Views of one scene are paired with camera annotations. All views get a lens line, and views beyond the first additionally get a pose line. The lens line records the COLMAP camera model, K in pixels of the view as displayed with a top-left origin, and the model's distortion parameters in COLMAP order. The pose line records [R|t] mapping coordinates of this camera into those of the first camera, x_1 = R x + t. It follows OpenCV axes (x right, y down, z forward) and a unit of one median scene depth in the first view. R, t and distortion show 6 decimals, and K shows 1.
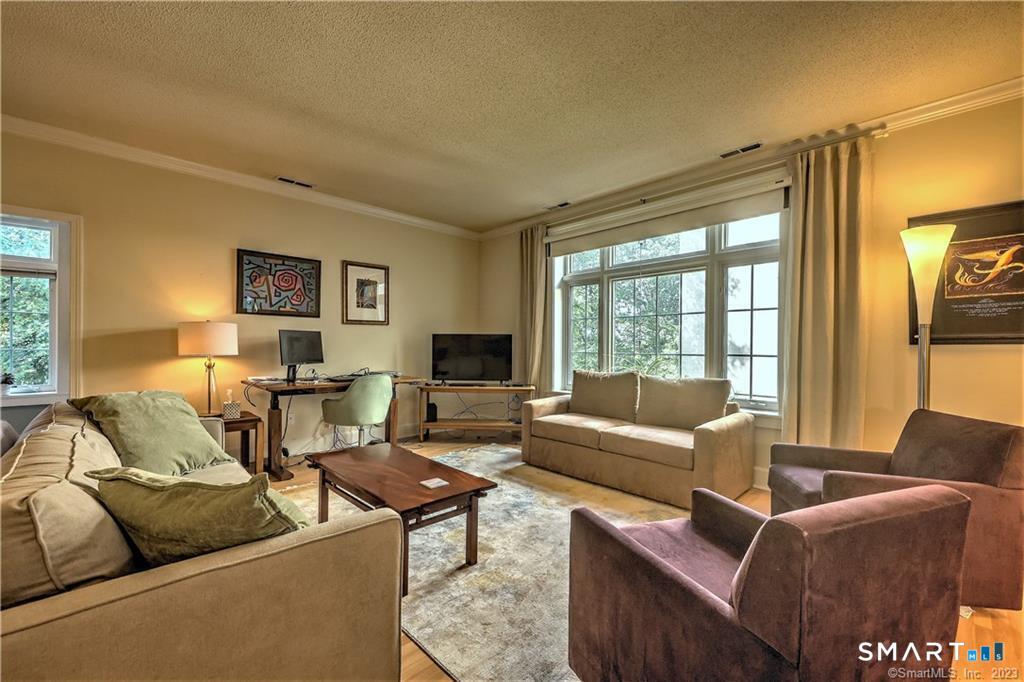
lens RADIAL K [[420.3, 0, 506.1], [0, 420.3, 349.0], [0, 0, 1]] dist [0.001332, -0.000241]
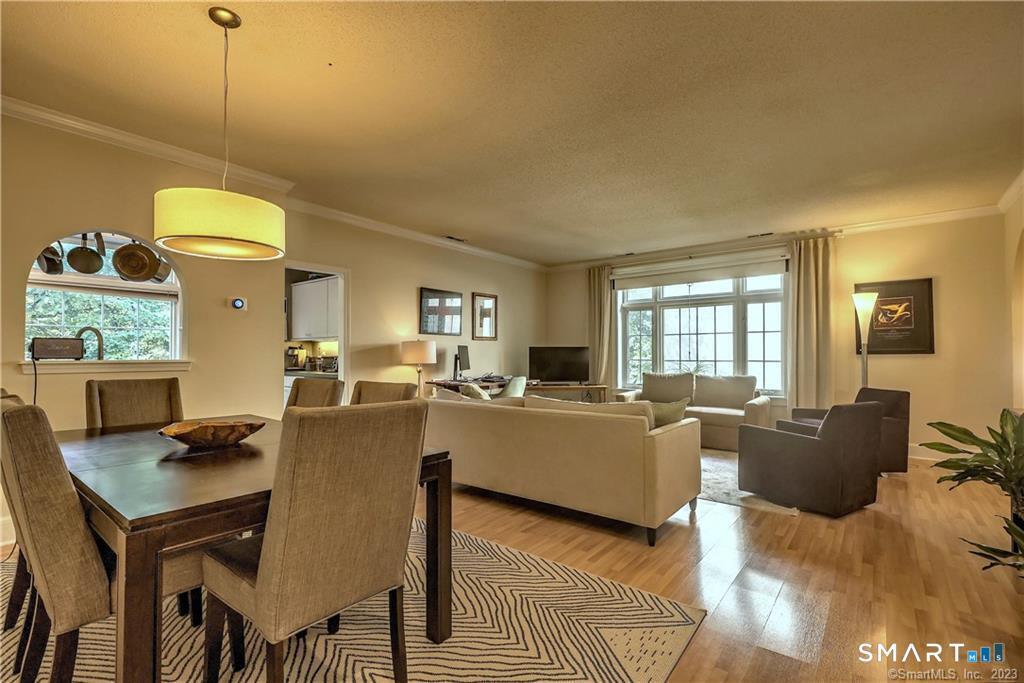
lens RADIAL K [[459.1, 0, 507.6], [0, 459.1, 347.3], [0, 0, 1]] dist [0.018175, -0.006662]
pose [[0.991437, -0.003683, 0.130530, -0.538831], [0.006375, 0.999775, -0.020211, -0.006586], [-0.130427, 0.020870, 0.991238, -0.530290]]
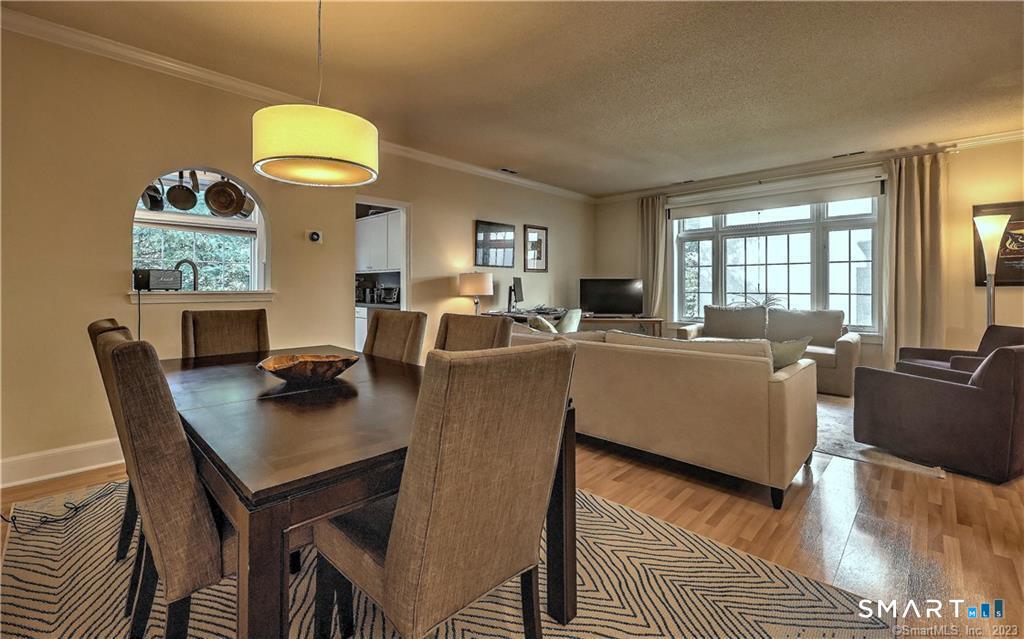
lens RADIAL K [[430.1, 0, 475.6], [0, 430.1, 283.7], [0, 0, 1]] dist [0.016612, -0.006912]
pose [[0.999983, -0.005079, -0.002950, -0.620575], [0.005041, 0.999905, -0.012866, -0.005763], [0.003015, 0.012850, 0.999913, -0.429975]]
